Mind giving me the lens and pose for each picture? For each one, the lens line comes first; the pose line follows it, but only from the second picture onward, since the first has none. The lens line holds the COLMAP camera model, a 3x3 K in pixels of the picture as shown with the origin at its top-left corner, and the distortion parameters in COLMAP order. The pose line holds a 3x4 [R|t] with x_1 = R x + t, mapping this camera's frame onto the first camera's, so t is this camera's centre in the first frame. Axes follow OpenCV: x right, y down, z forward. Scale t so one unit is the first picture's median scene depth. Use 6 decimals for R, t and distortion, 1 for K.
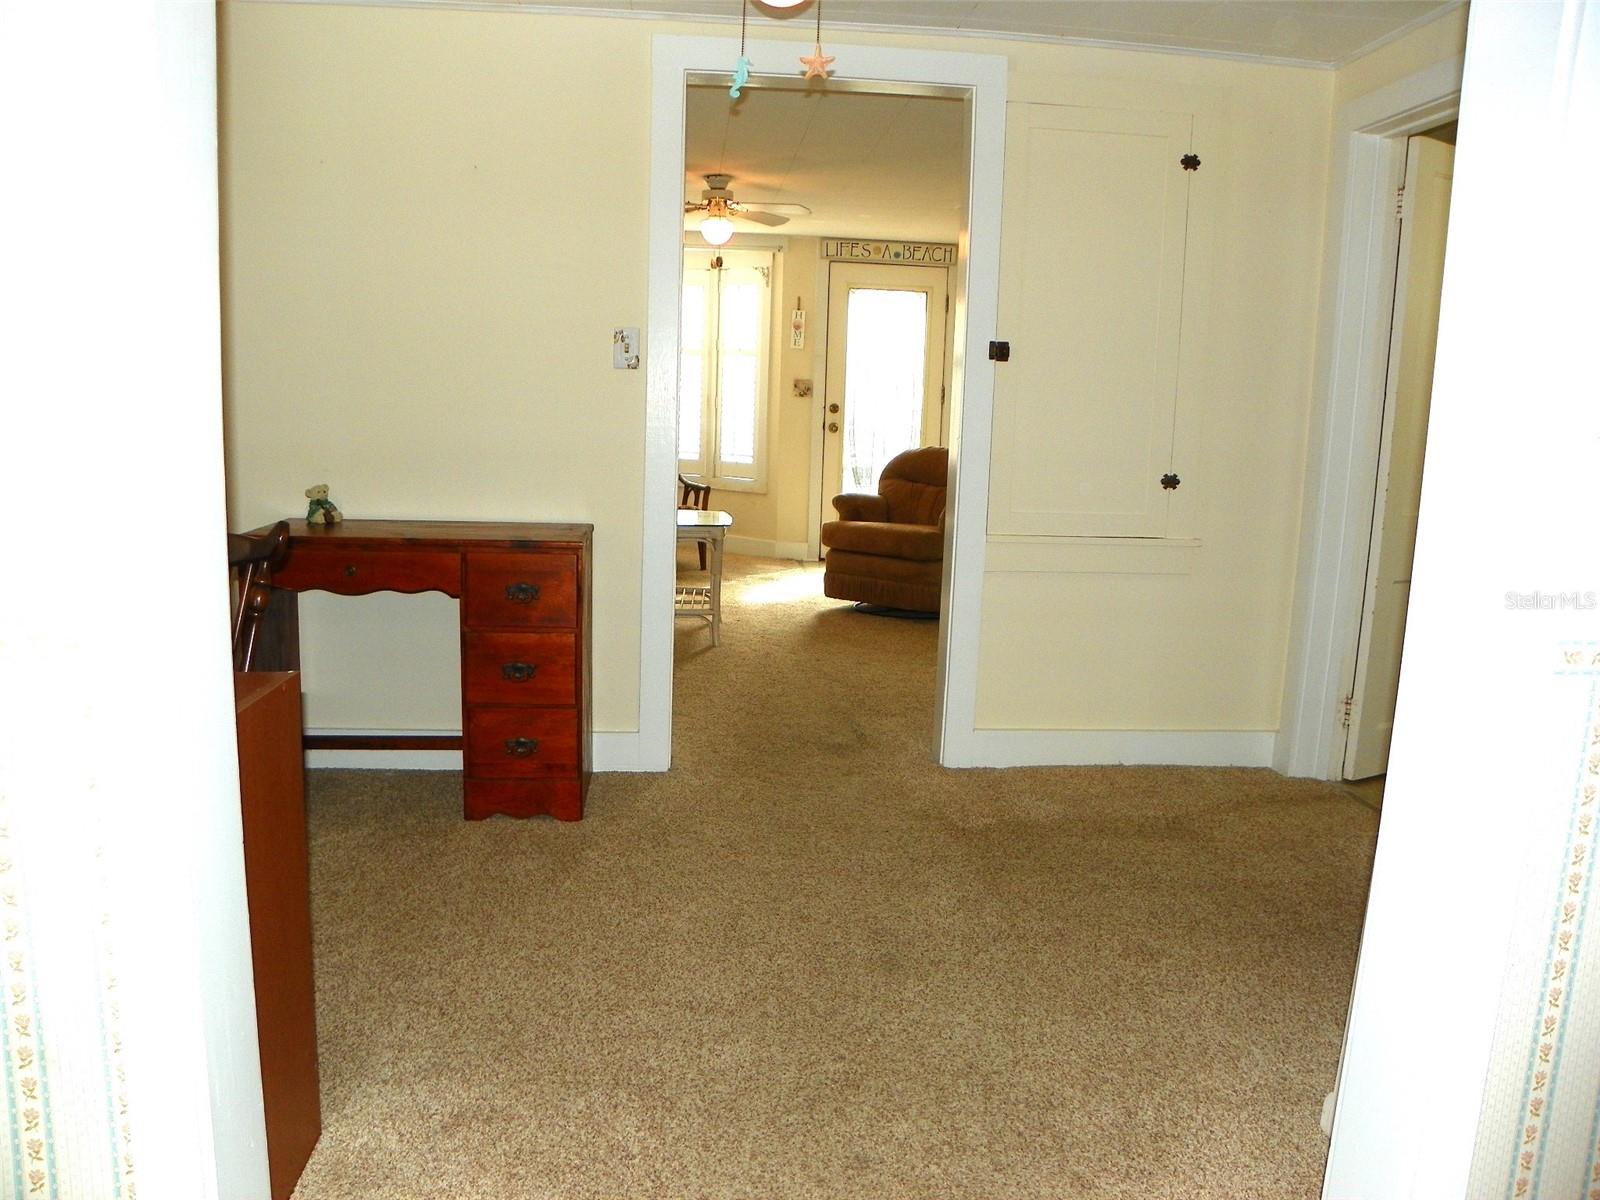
lens RADIAL K [[1225.9, 0, 799.9], [0, 1225.9, 597.9], [0, 0, 1]] dist [-0.146833, 0.083643]
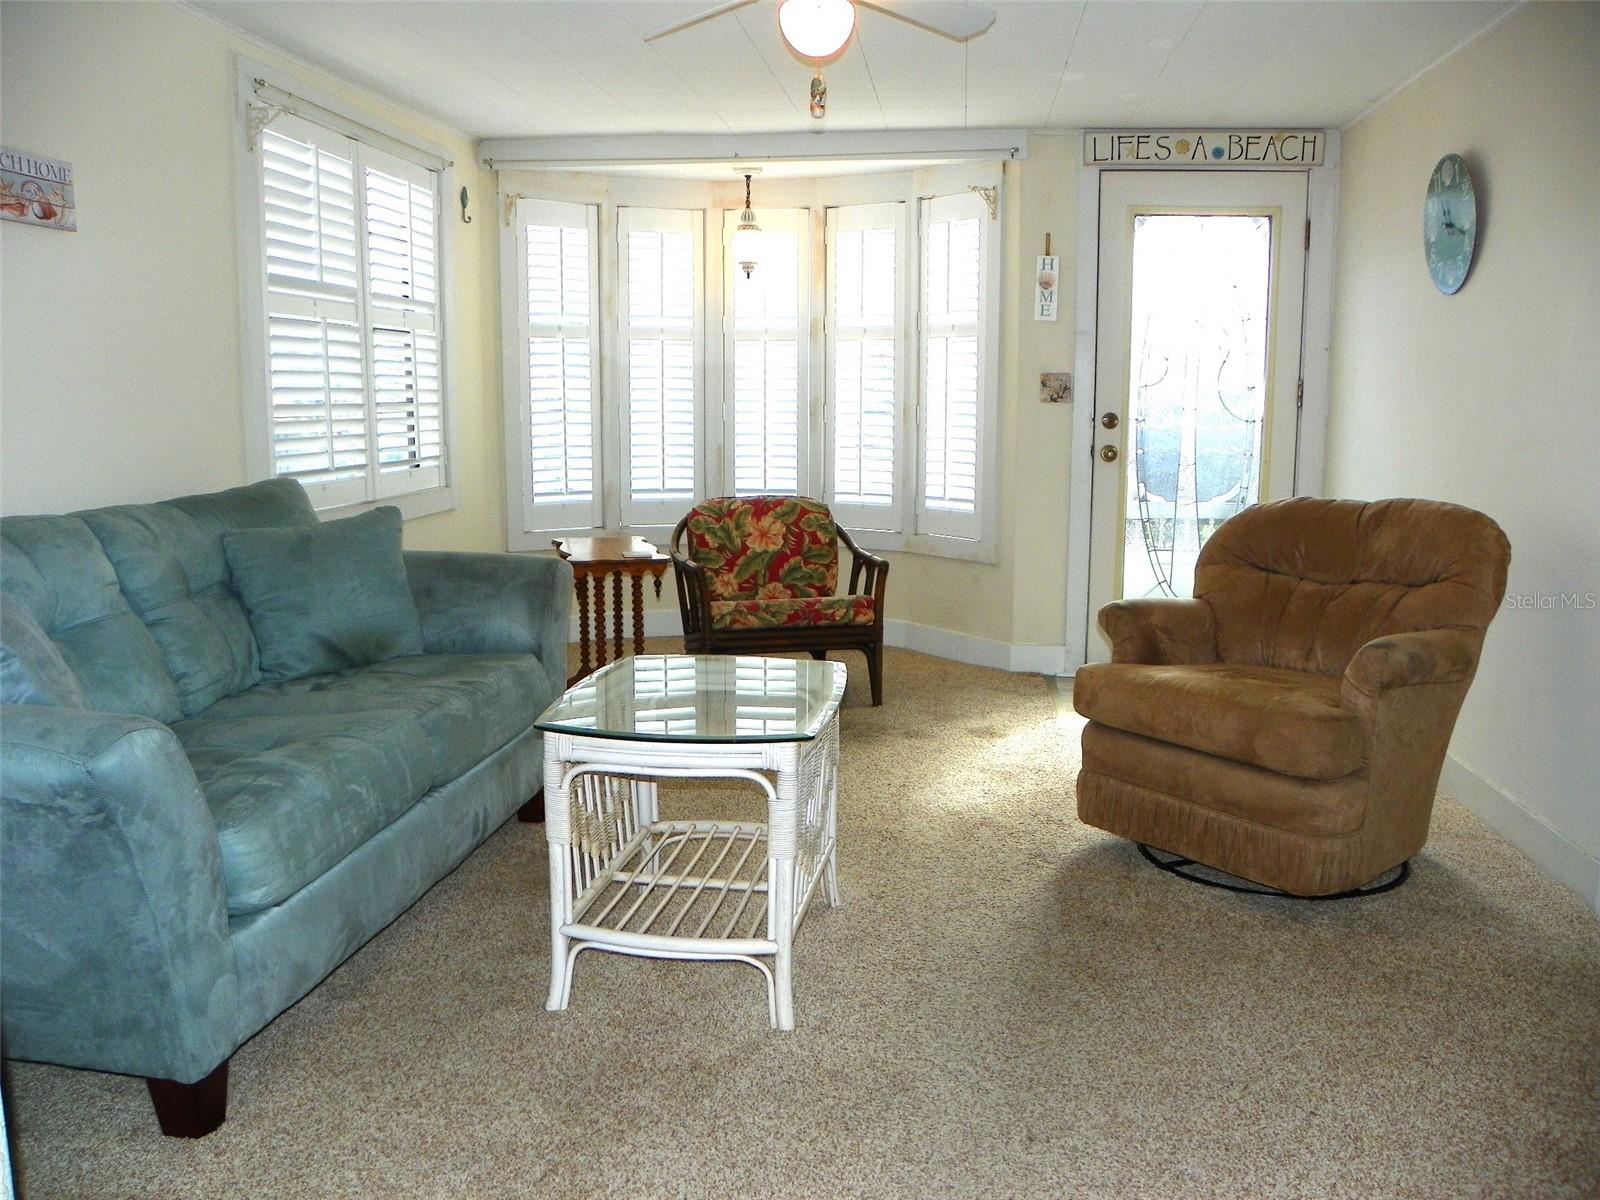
lens RADIAL K [[1225.9, 0, 803.4], [0, 1225.9, 597.8], [0, 0, 1]] dist [-0.146833, 0.083643]
pose [[0.973763, 0.005246, -0.227503, 0.017651], [-0.006260, 0.999973, -0.003739, -0.067914], [0.227477, 0.005065, 0.973770, 0.406075]]
